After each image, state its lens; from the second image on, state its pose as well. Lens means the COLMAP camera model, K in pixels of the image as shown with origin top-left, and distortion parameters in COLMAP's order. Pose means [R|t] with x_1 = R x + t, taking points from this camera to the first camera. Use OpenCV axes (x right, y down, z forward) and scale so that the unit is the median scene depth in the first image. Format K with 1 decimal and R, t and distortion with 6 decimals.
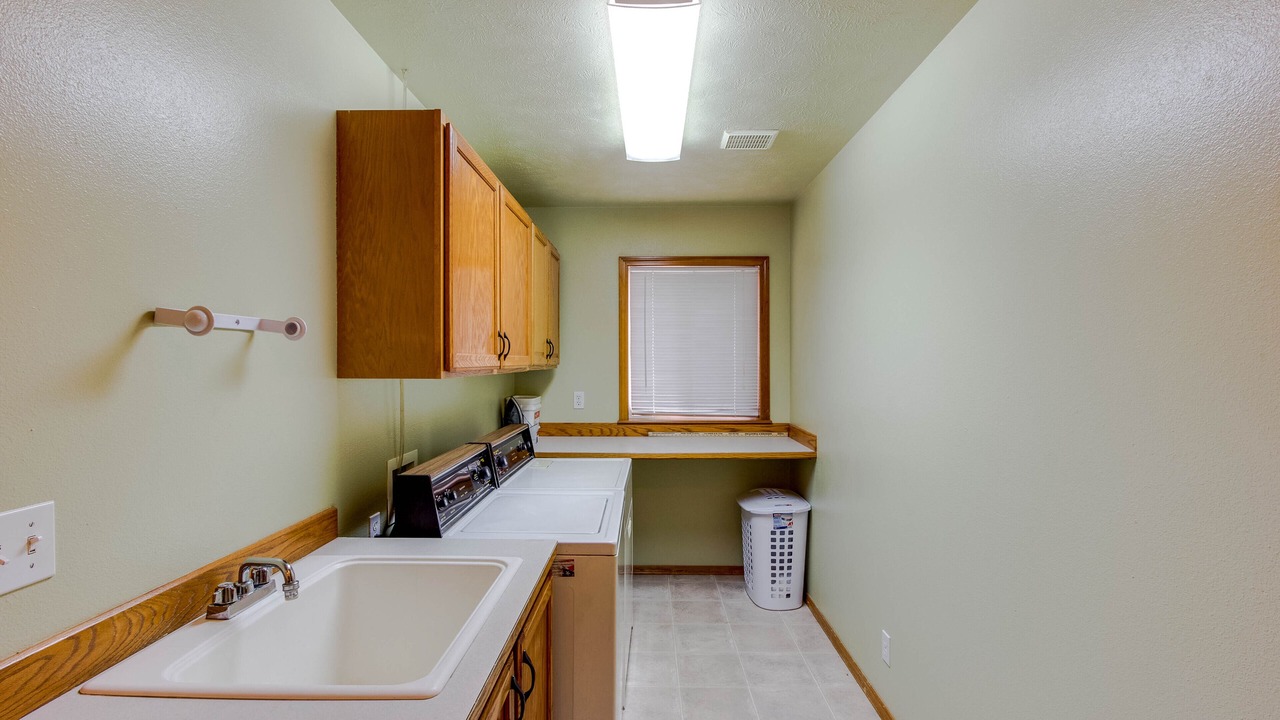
lens RADIAL K [[611.5, 0, 638.9], [0, 611.5, 359.4], [0, 0, 1]] dist [-0.005524, 0.003062]
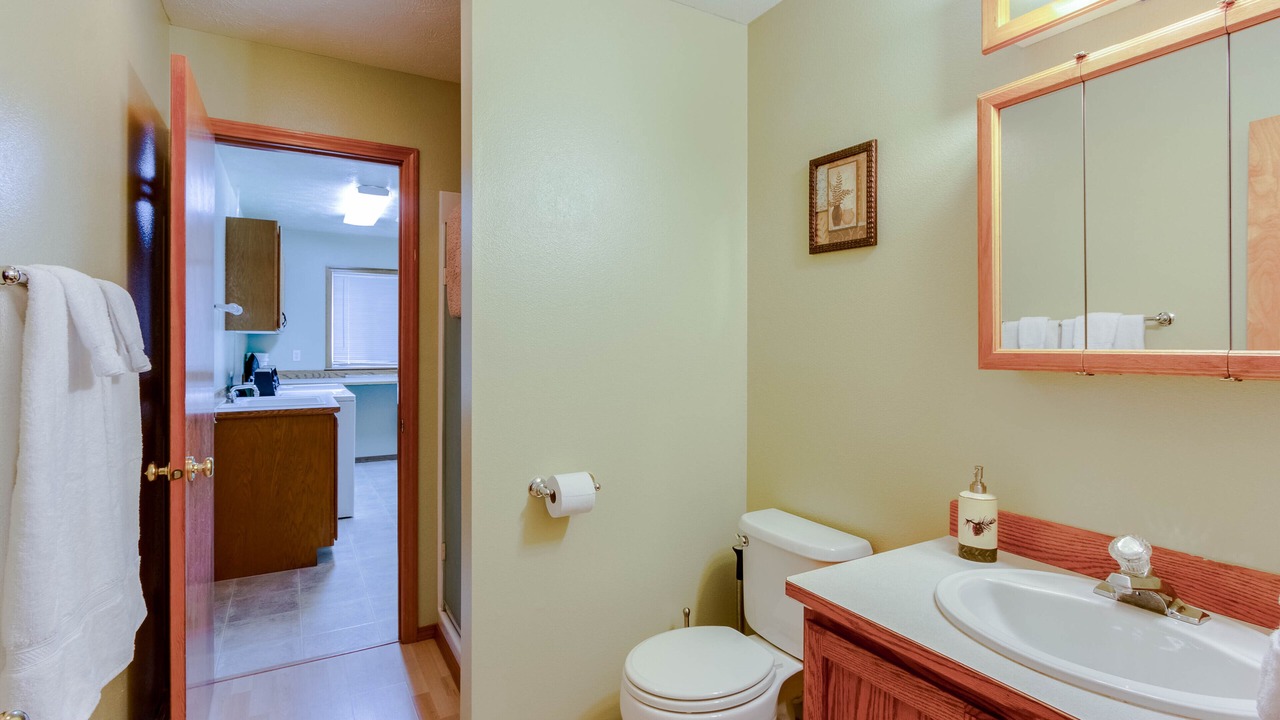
lens RADIAL K [[611.5, 0, 649.3], [0, 611.5, 348.1], [0, 0, 1]] dist [-0.005524, 0.003062]
pose [[0.854646, -0.005304, 0.519184, -0.137226], [0.000960, 0.999962, 0.008635, 0.034494], [-0.519210, -0.006881, 0.854619, -0.798400]]
